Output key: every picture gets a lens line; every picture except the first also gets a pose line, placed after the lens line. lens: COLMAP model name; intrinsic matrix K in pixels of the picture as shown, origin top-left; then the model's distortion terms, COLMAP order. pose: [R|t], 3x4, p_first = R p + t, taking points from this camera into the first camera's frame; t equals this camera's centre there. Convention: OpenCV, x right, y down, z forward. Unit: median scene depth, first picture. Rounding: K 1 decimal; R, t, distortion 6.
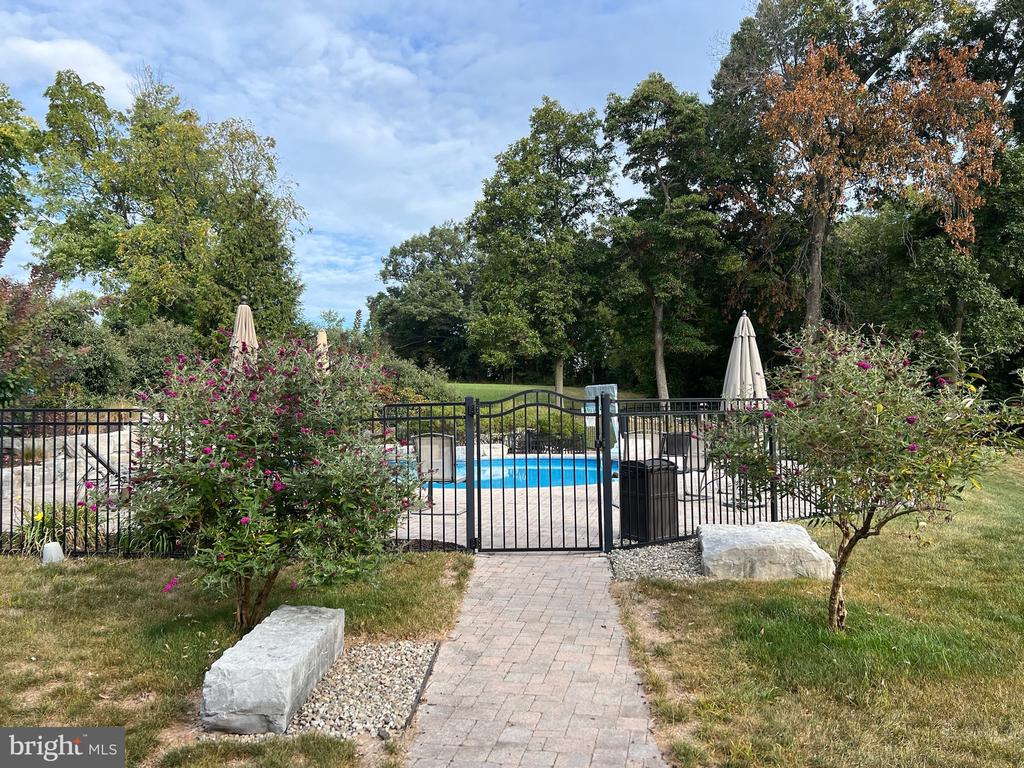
lens RADIAL K [[788.5, 0, 513.2], [0, 788.5, 375.3], [0, 0, 1]] dist [0.064198, -0.106266]
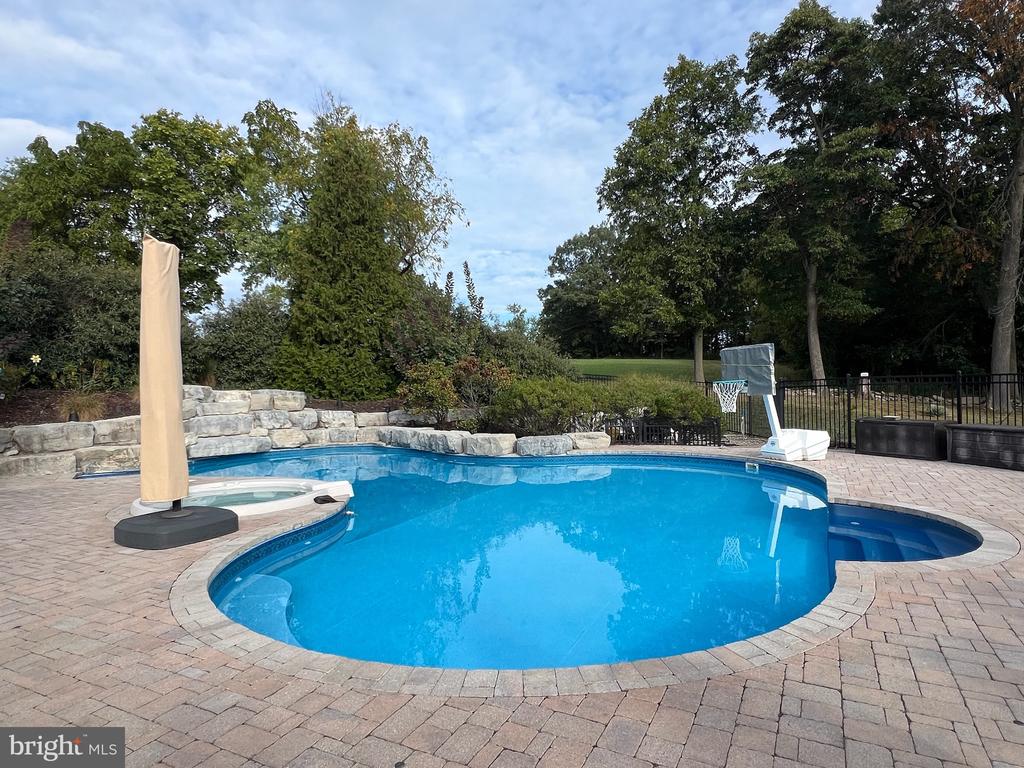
lens RADIAL K [[606.4, 0, 515.9], [0, 606.4, 386.5], [0, 0, 1]] dist [0.003839, 0.002091]
pose [[0.969059, -0.010493, -0.246604, 0.024350], [0.023322, 0.998519, 0.049158, 0.007712], [0.245723, -0.053389, 0.967869, 0.225172]]
